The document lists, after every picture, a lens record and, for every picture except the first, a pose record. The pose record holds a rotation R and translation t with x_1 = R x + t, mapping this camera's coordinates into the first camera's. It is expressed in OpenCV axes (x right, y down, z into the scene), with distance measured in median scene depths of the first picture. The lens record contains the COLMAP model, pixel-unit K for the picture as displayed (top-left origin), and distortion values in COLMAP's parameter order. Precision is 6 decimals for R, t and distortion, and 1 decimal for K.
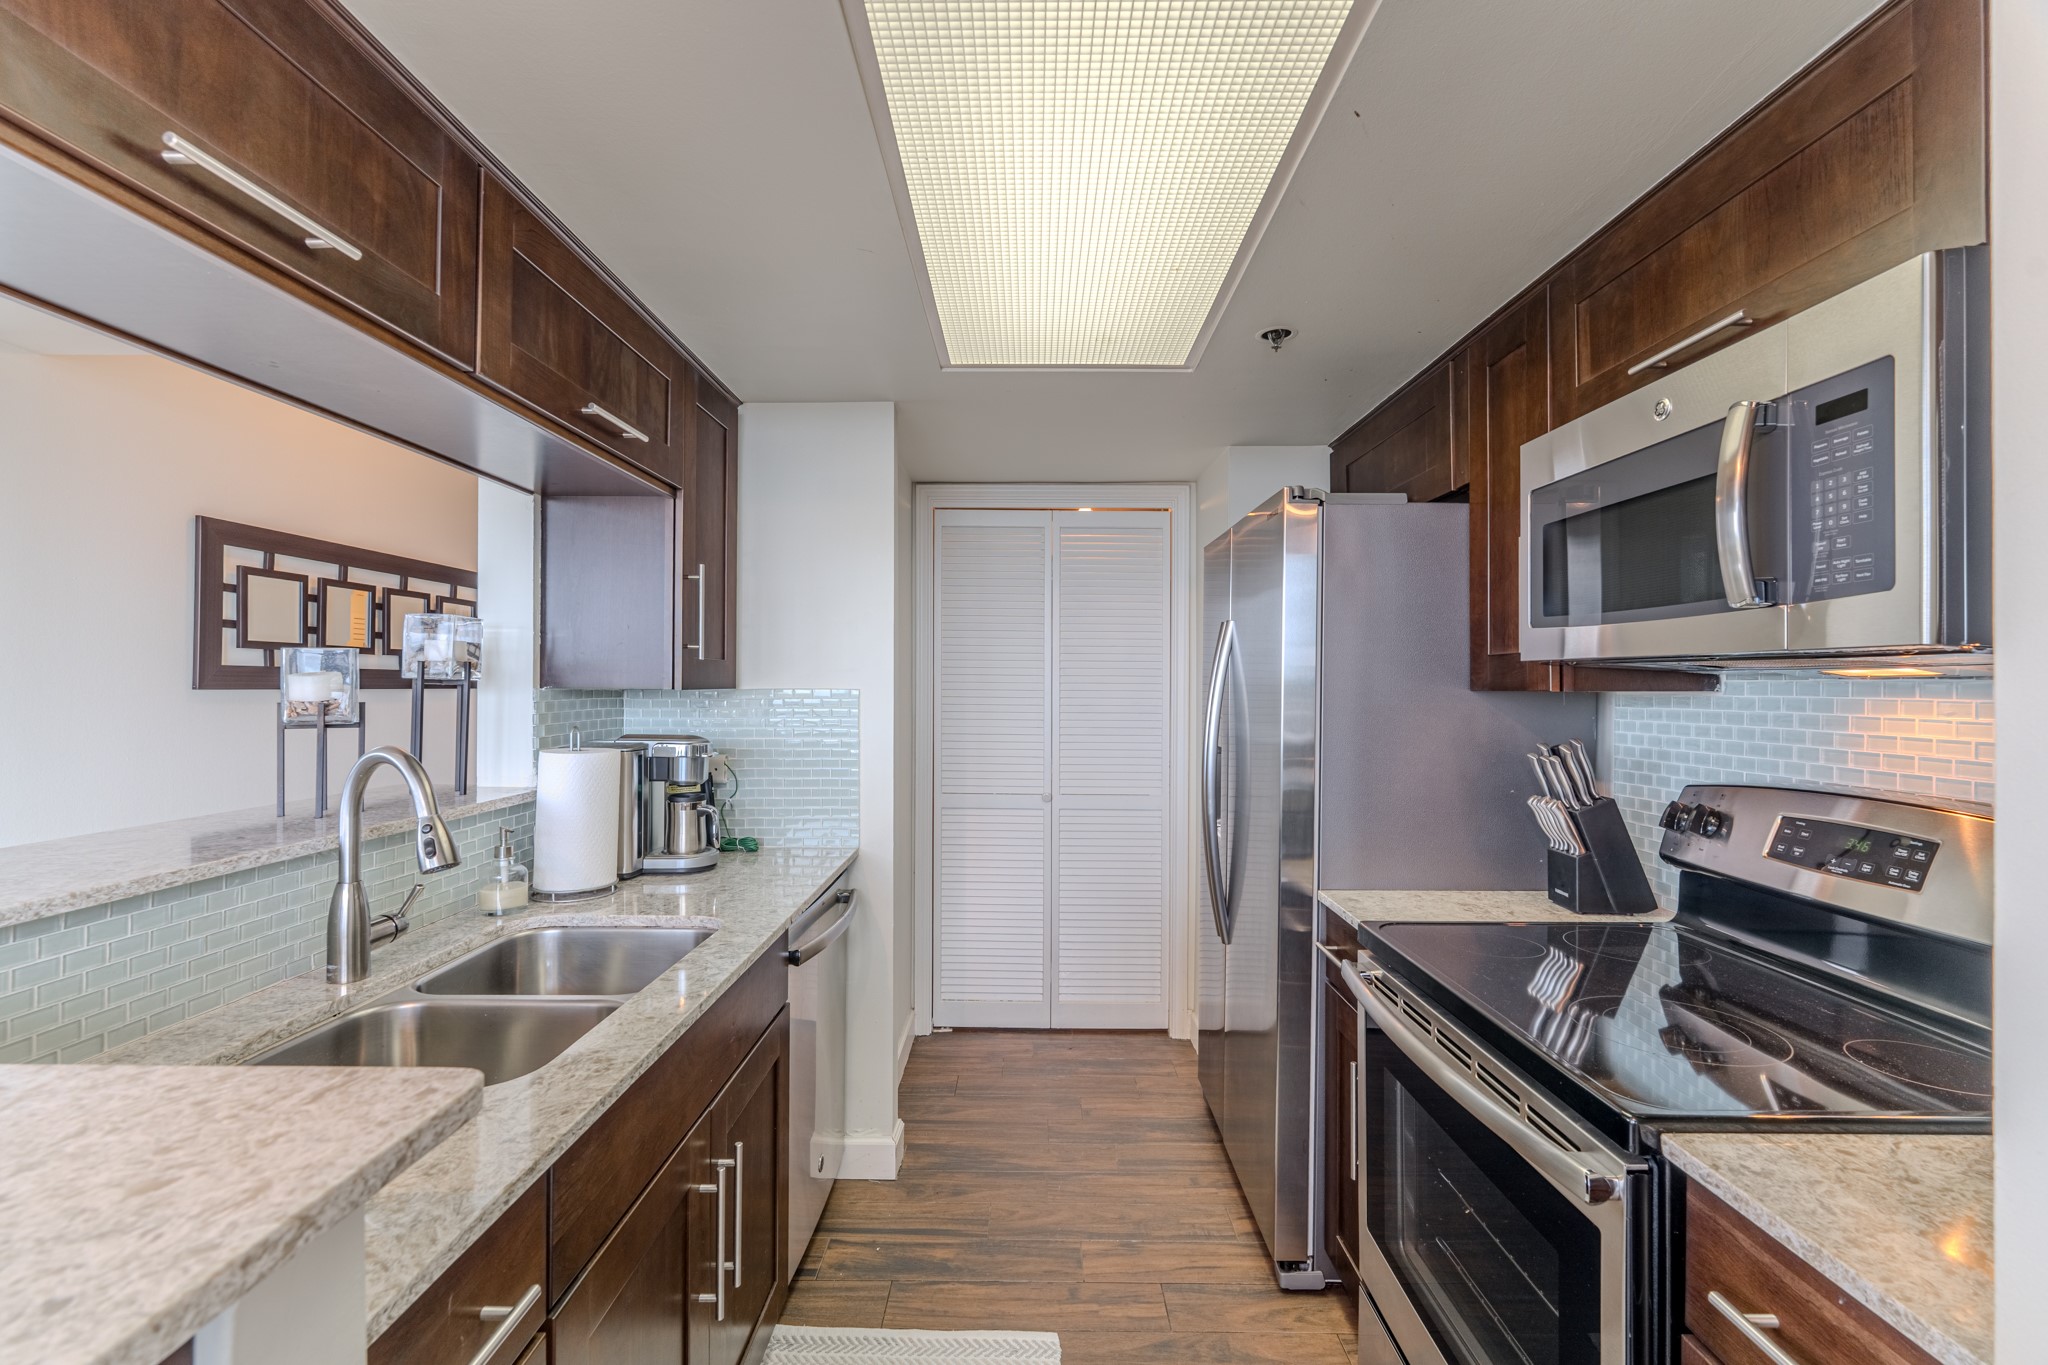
lens RADIAL K [[910.3, 0, 1034.7], [0, 910.3, 682.7], [0, 0, 1]] dist [-0.005505, 0.001389]
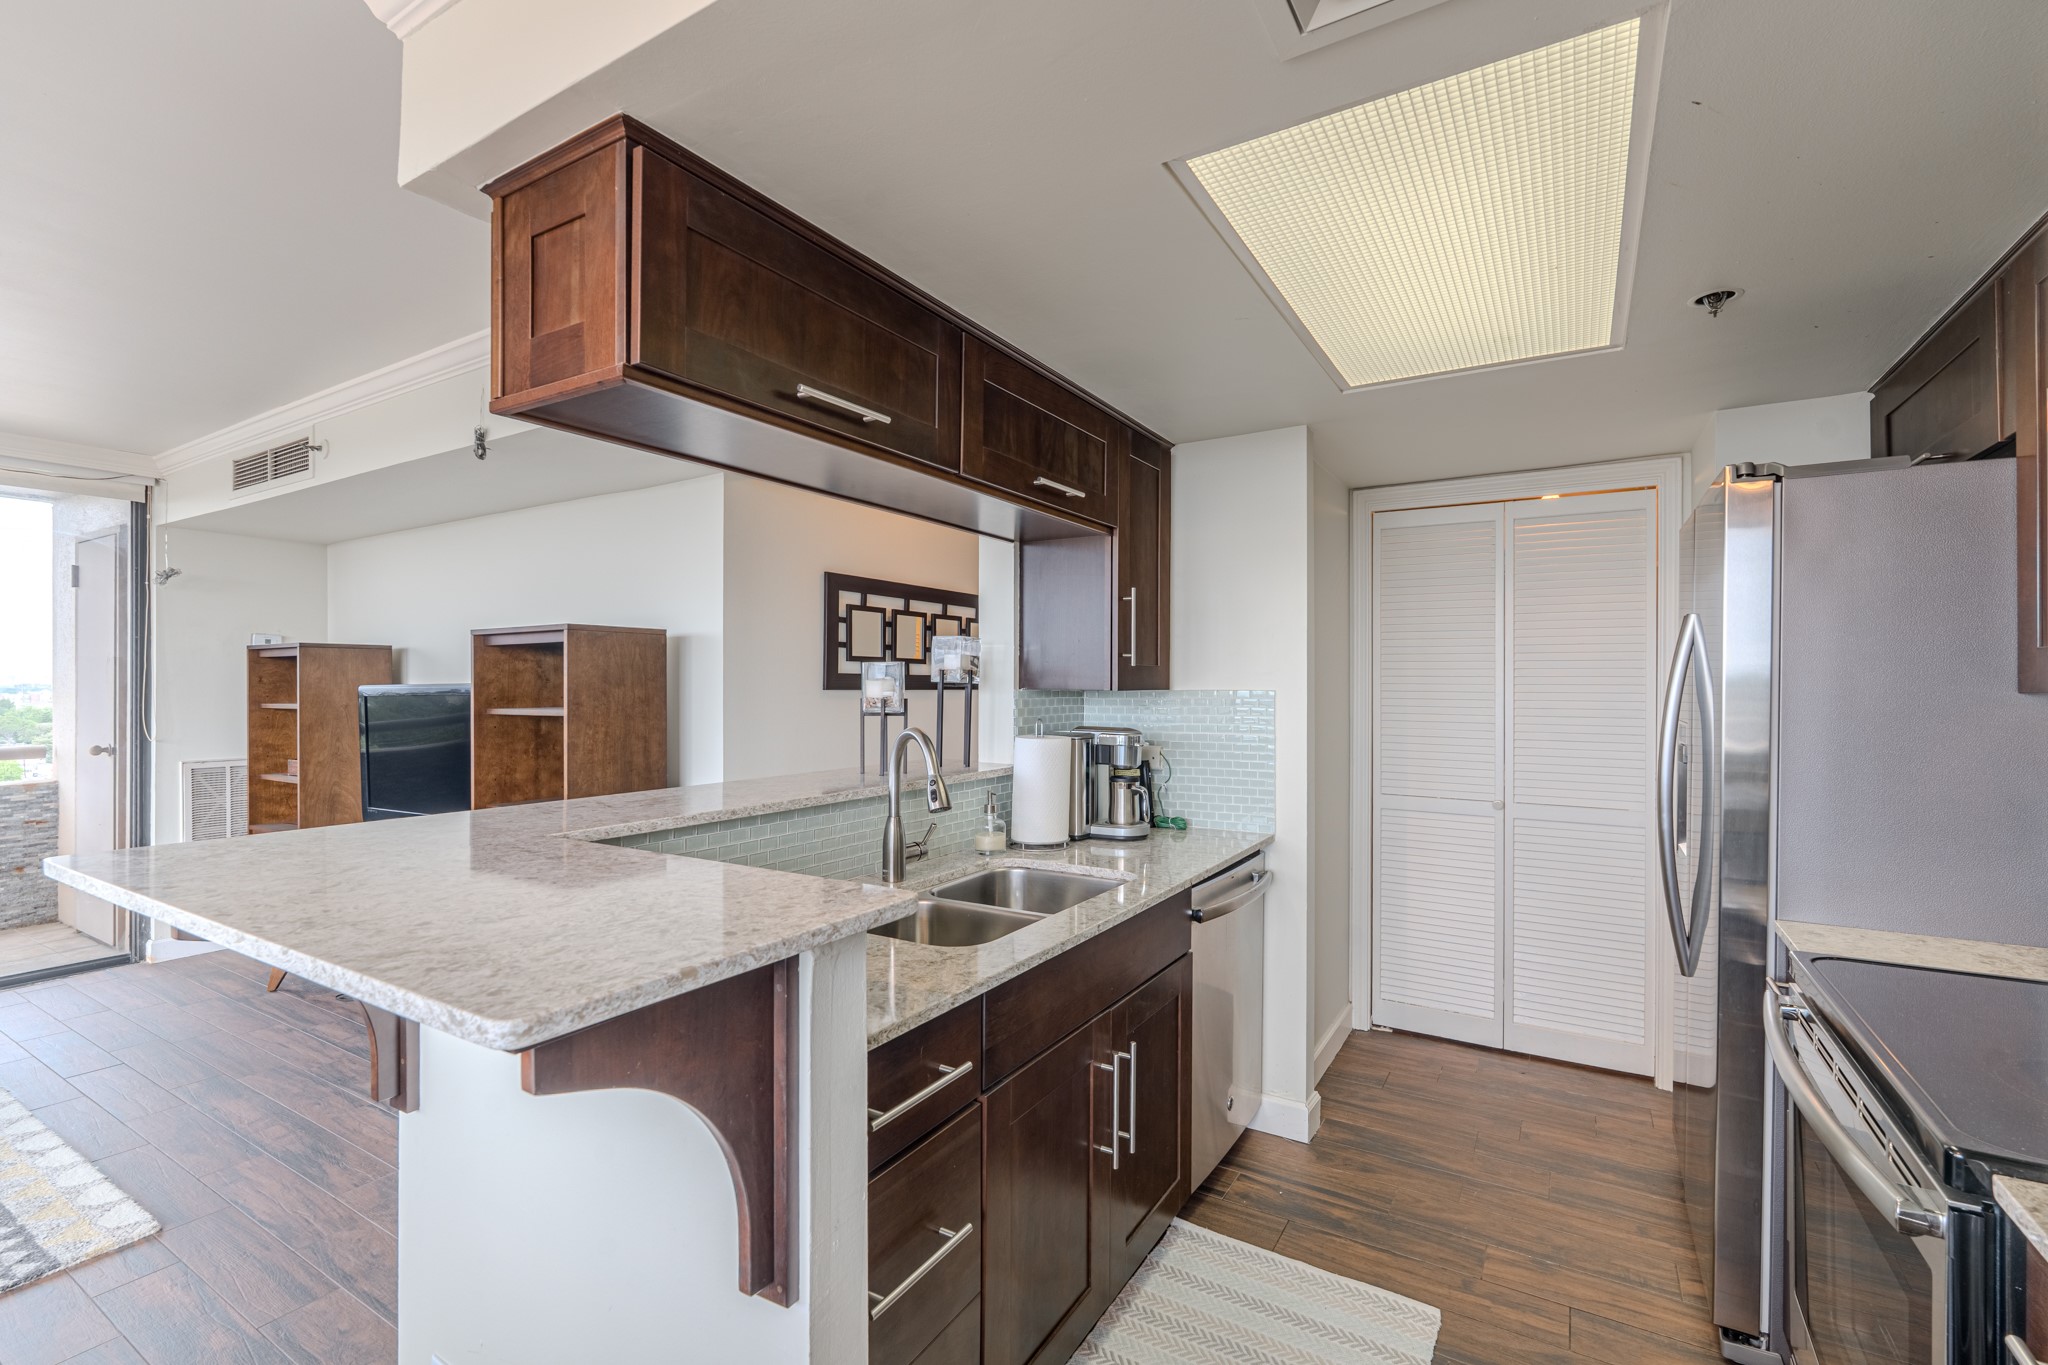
lens RADIAL K [[910.3, 0, 1018.0], [0, 910.3, 683.5], [0, 0, 1]] dist [-0.005505, 0.001389]
pose [[0.854950, -0.002451, -0.518705, 0.140777], [0.001992, 0.999997, -0.001443, -0.000383], [0.518707, 0.000201, 0.854952, -0.128954]]
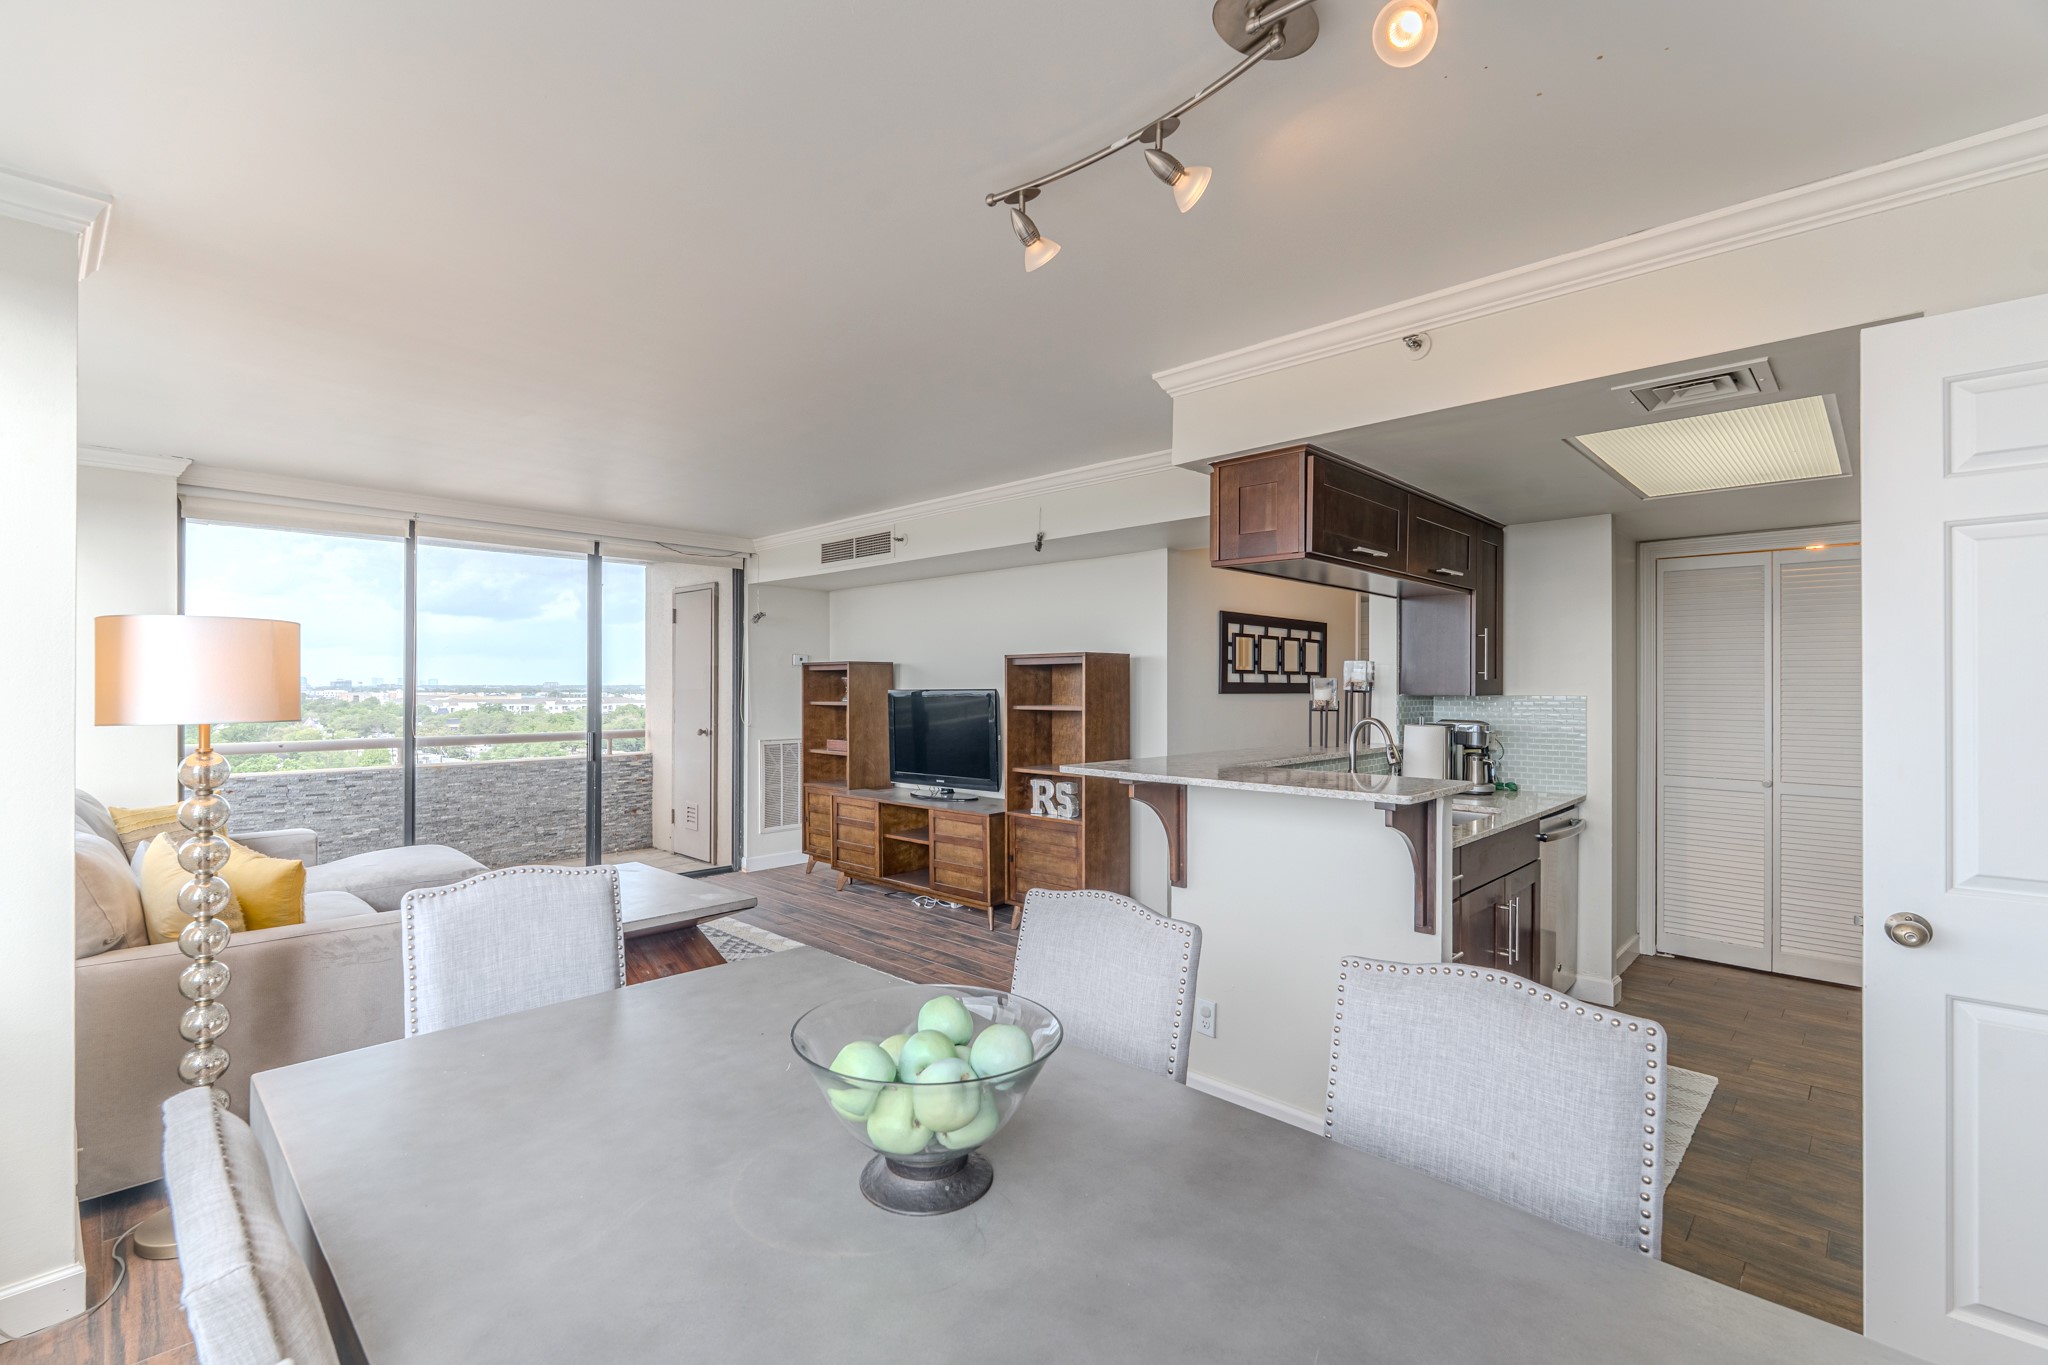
lens RADIAL K [[910.3, 0, 1013.7], [0, 910.3, 681.6], [0, 0, 1]] dist [-0.005505, 0.001389]
pose [[0.719137, -0.004123, -0.694856, 0.242321], [0.001651, 0.999990, -0.004224, -0.015765], [0.694867, 0.001891, 0.719136, -1.060330]]
